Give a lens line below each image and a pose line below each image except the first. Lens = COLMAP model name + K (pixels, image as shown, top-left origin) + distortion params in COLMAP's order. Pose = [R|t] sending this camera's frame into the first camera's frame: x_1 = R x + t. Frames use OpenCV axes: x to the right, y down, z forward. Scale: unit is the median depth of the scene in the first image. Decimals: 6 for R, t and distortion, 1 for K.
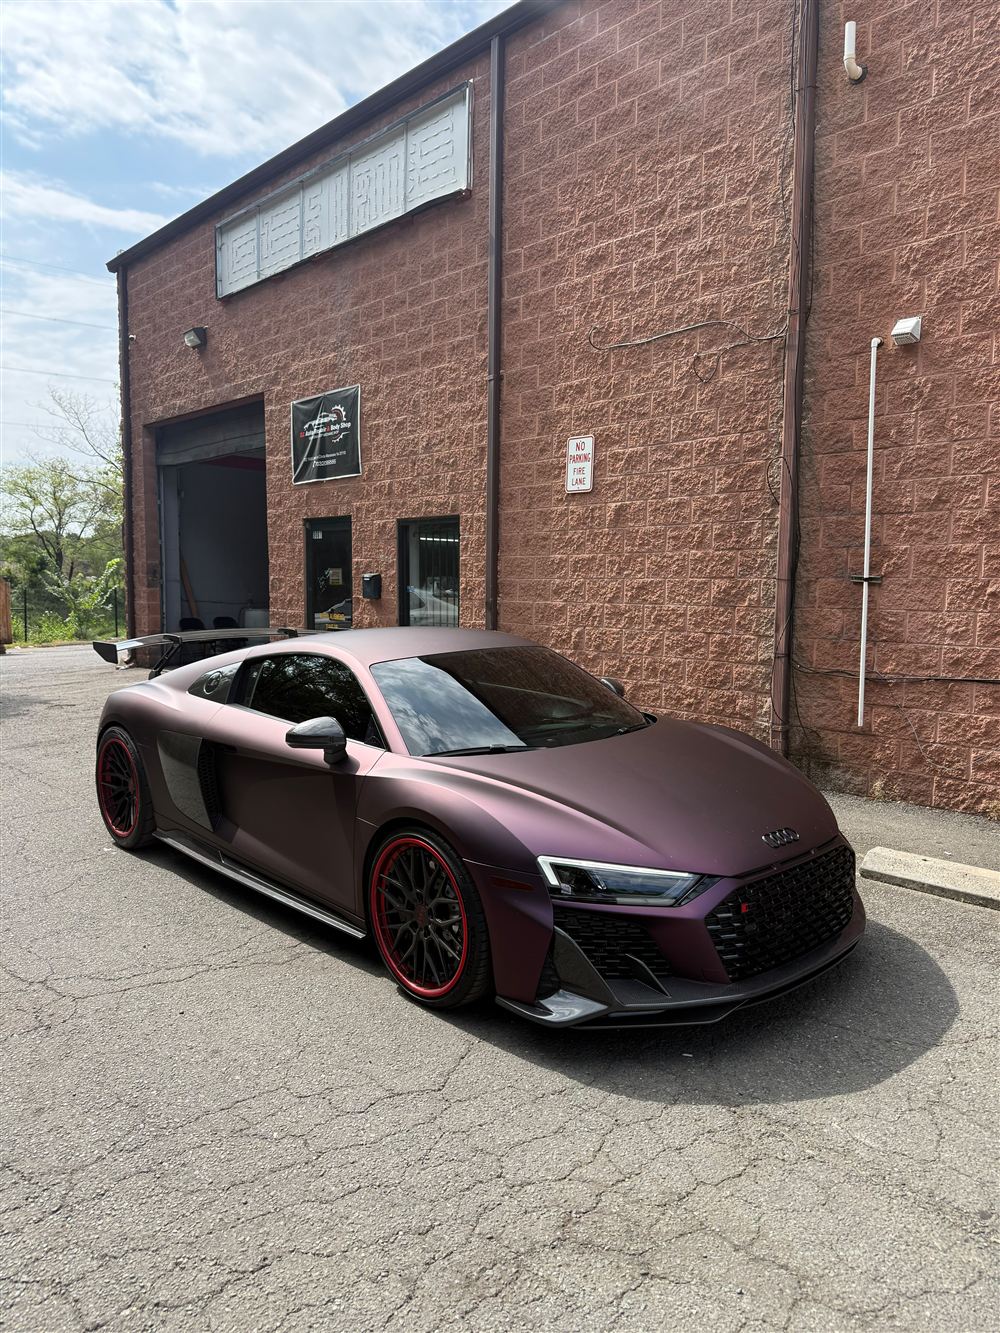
lens RADIAL K [[938.9, 0, 499.0], [0, 938.9, 673.4], [0, 0, 1]] dist [0.049780, -0.065591]
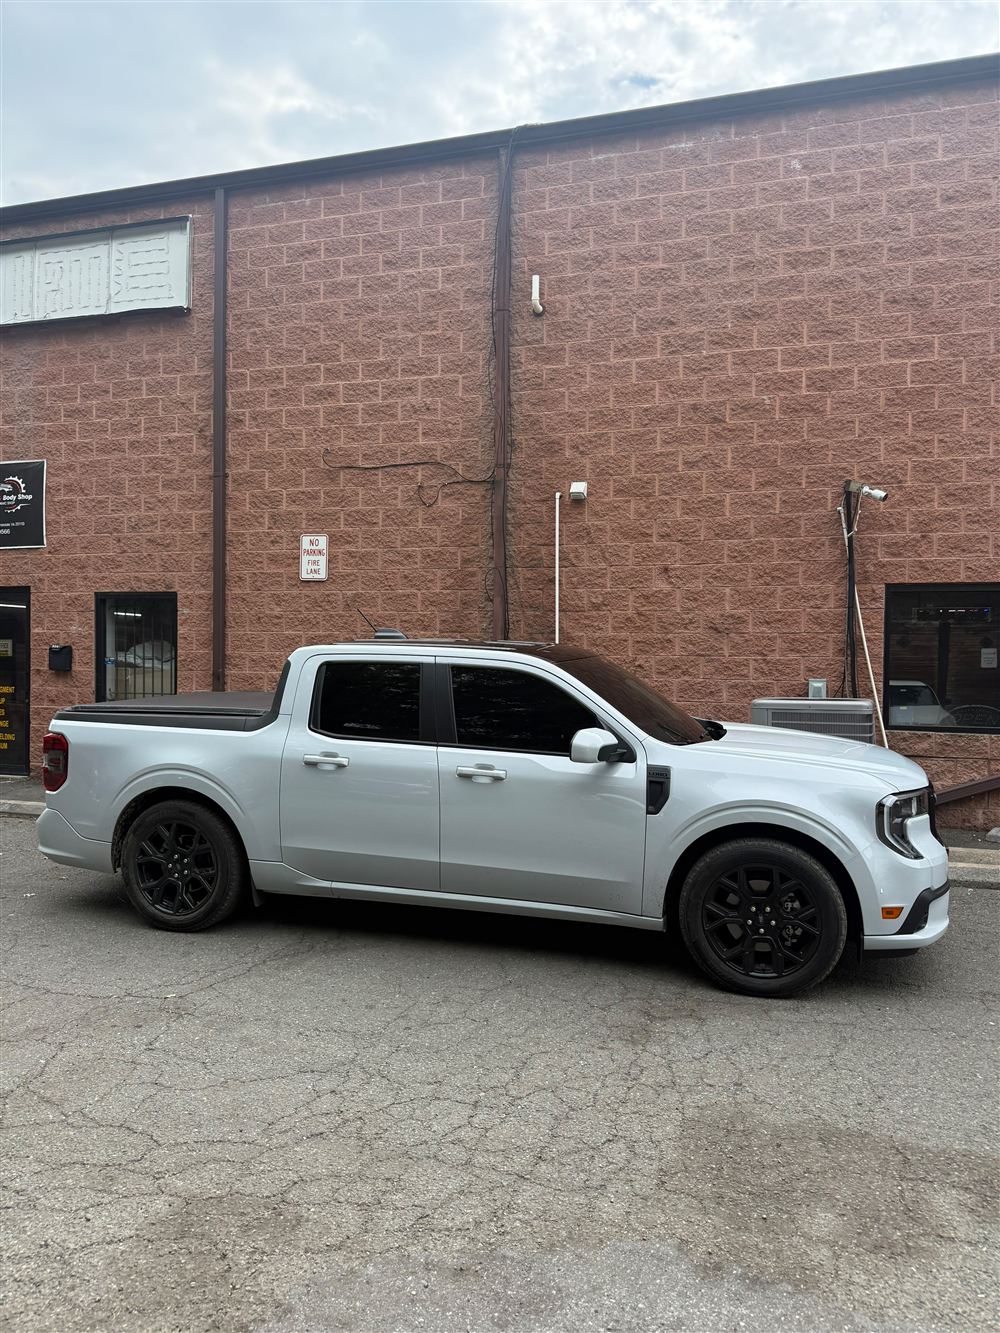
lens RADIAL K [[938.9, 0, 502.8], [0, 938.9, 677.7], [0, 0, 1]] dist [0.049780, -0.065591]
pose [[0.859900, -0.009824, 0.510368, -0.319033], [0.044007, 0.997519, -0.054946, 0.006264], [-0.508562, 0.069708, 0.858199, -0.137426]]
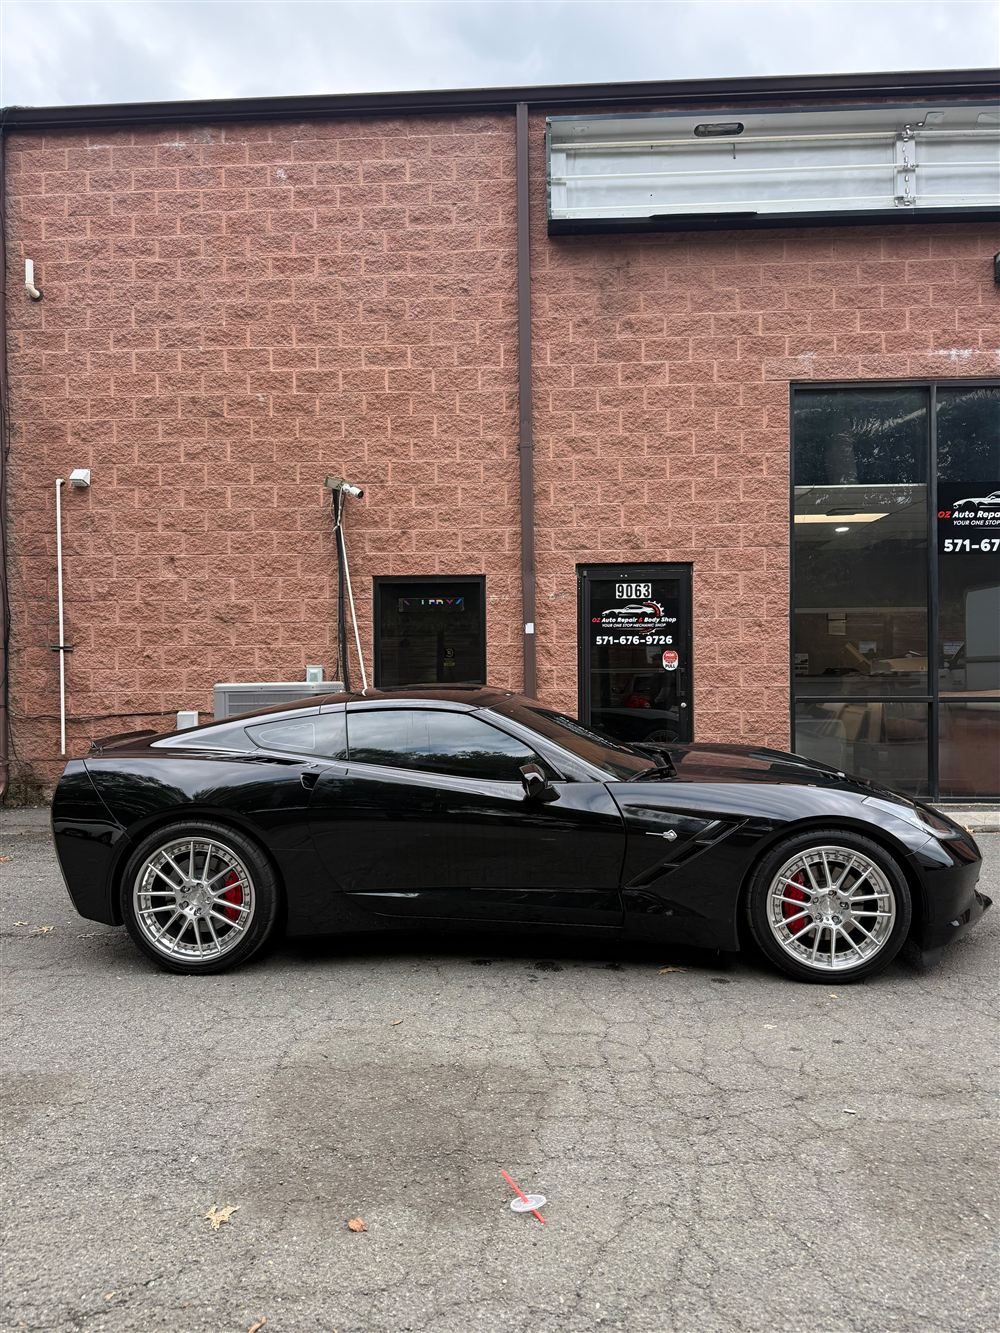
lens RADIAL K [[939.5, 0, 503.1], [0, 939.5, 675.7], [0, 0, 1]] dist [0.030923, -0.038776]
pose [[0.715853, -0.014704, 0.698096, -0.091363], [0.077307, 0.995301, -0.058309, 0.056911], [-0.693958, 0.095708, 0.713626, -0.342260]]
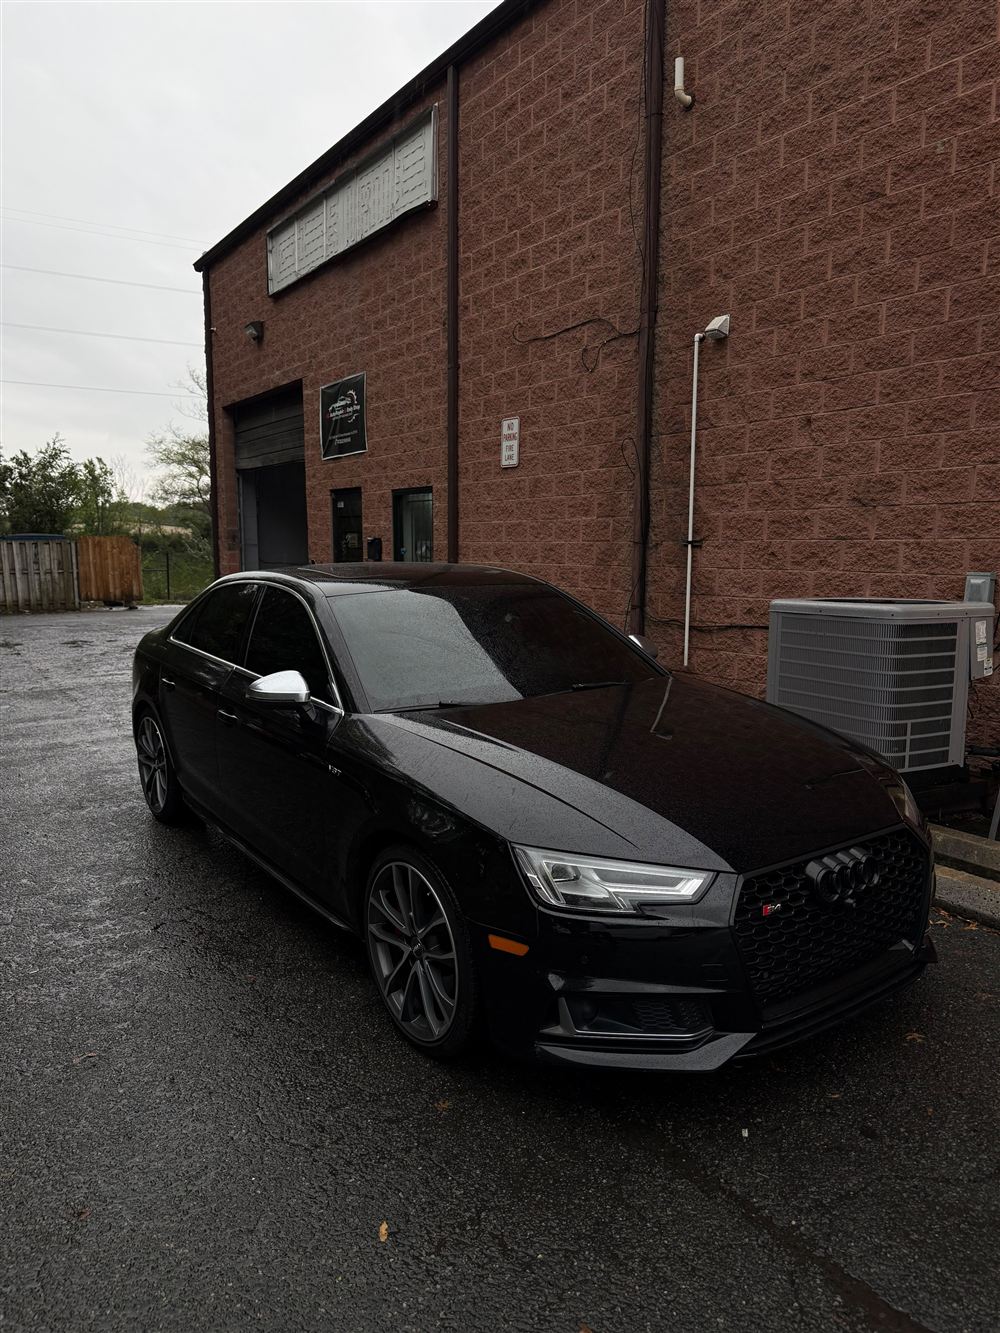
lens RADIAL K [[938.9, 0, 510.4], [0, 938.9, 678.6], [0, 0, 1]] dist [0.049780, -0.065591]
pose [[0.987799, 0.022445, -0.154110, 0.274119], [-0.016023, 0.998956, 0.042787, 0.019298], [0.154910, -0.039796, 0.987127, -0.157168]]
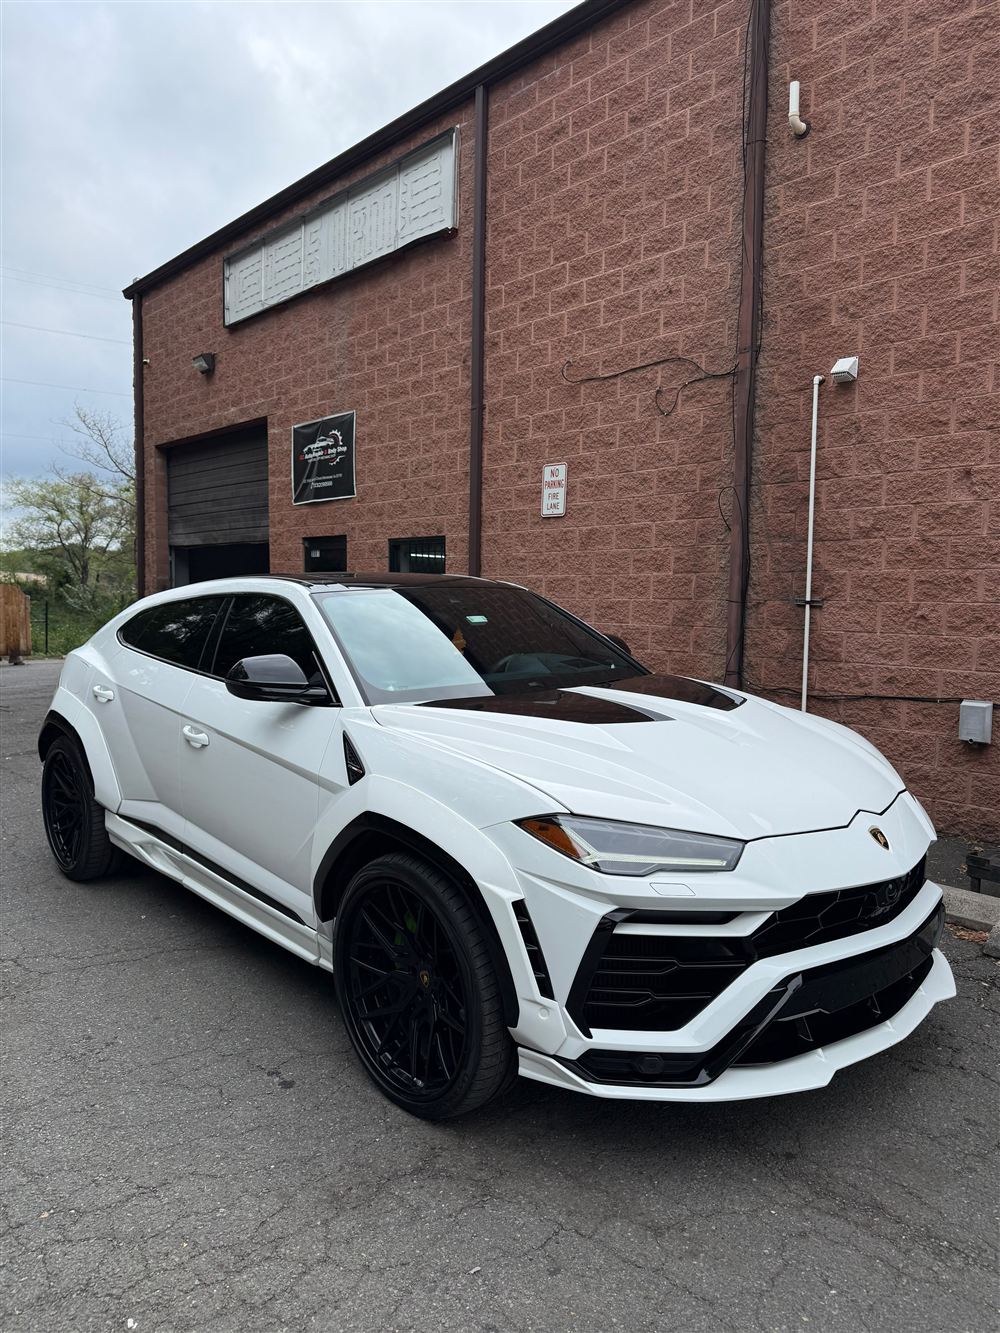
lens RADIAL K [[938.9, 0, 507.5], [0, 938.9, 676.9], [0, 0, 1]] dist [0.049780, -0.065591]
pose [[0.999829, 0.009320, -0.015996, 0.052964], [-0.009522, 0.999875, -0.012607, 0.001098], [0.015876, 0.012757, 0.999793, -0.050745]]
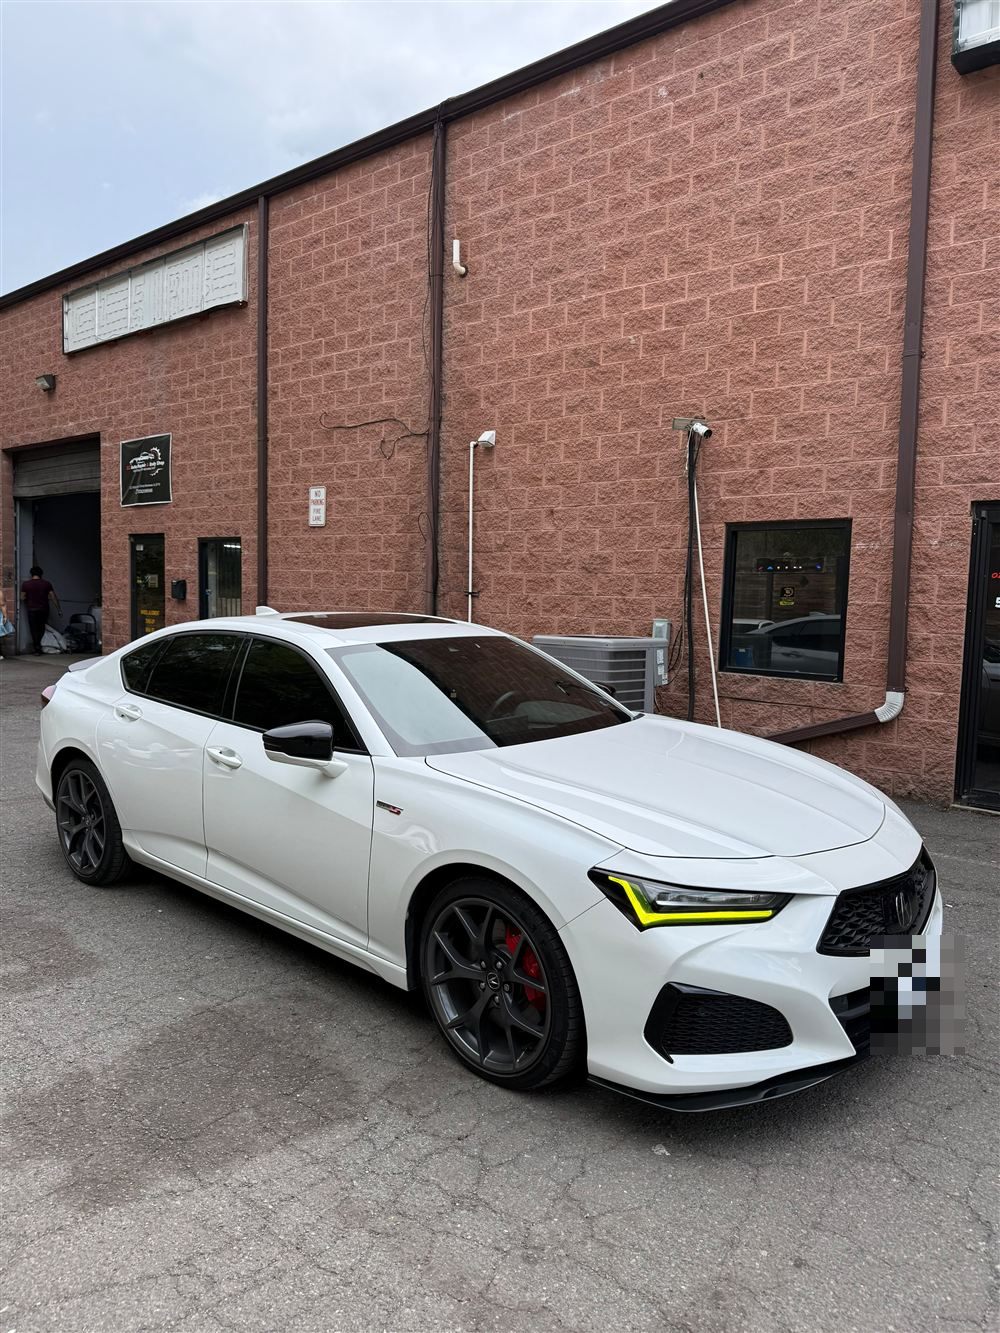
lens RADIAL K [[938.9, 0, 508.2], [0, 938.9, 670.2], [0, 0, 1]] dist [0.049780, -0.065591]
pose [[0.993491, 0.014147, 0.113032, 0.218448], [-0.012703, 0.999828, -0.013486, 0.038291], [-0.113203, 0.011962, 0.993500, -0.431230]]
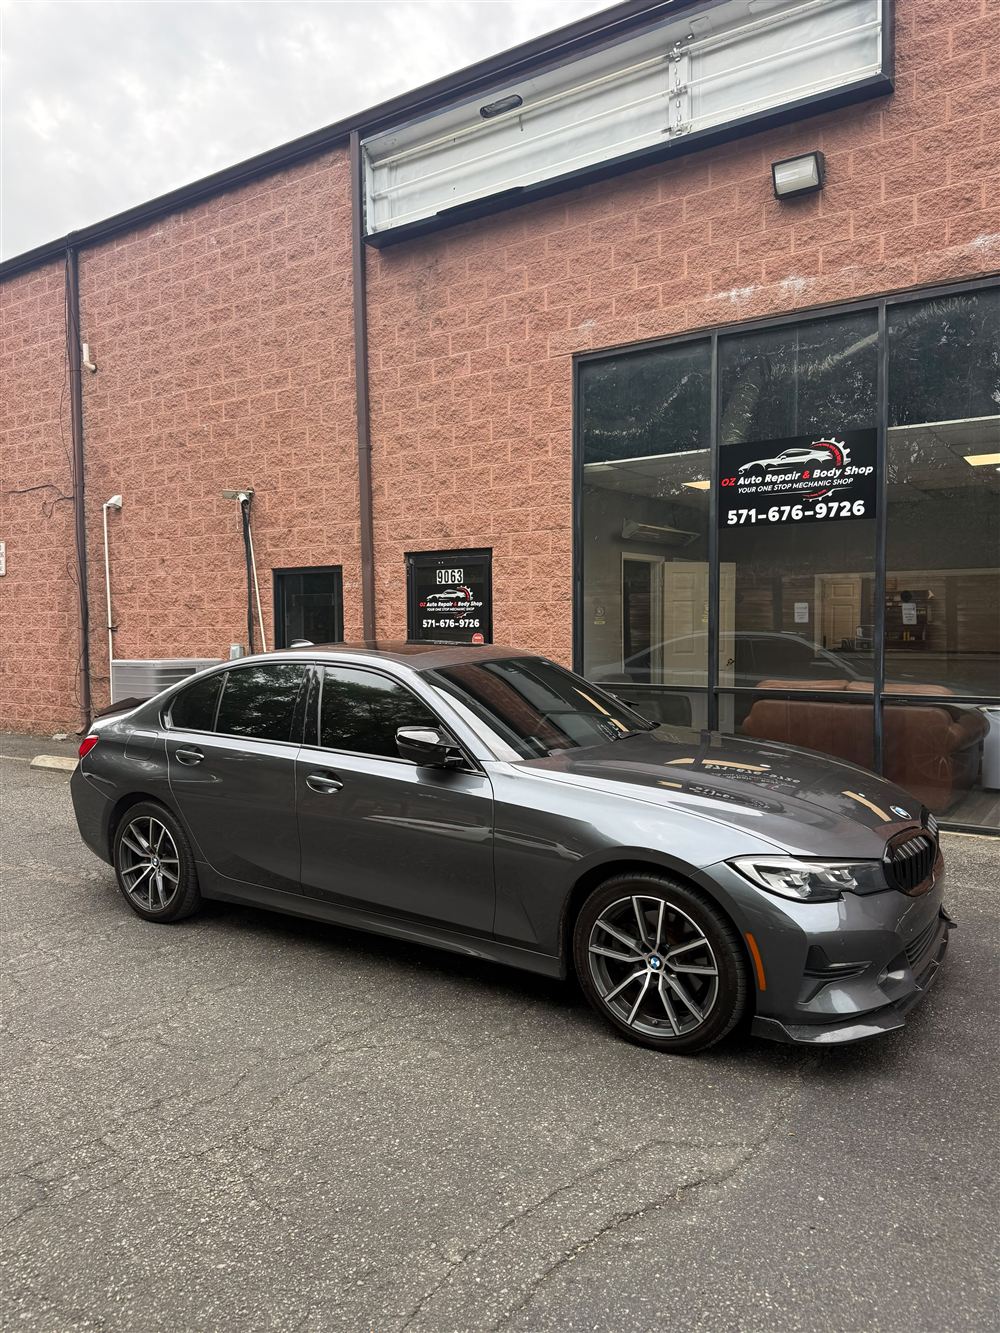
lens RADIAL K [[938.9, 0, 494.5], [0, 938.9, 674.1], [0, 0, 1]] dist [0.049780, -0.065591]
pose [[0.975614, -0.023669, 0.218214, 0.568083], [0.032818, 0.998724, -0.038395, 0.071761], [-0.217027, 0.044620, 0.975145, -0.797169]]
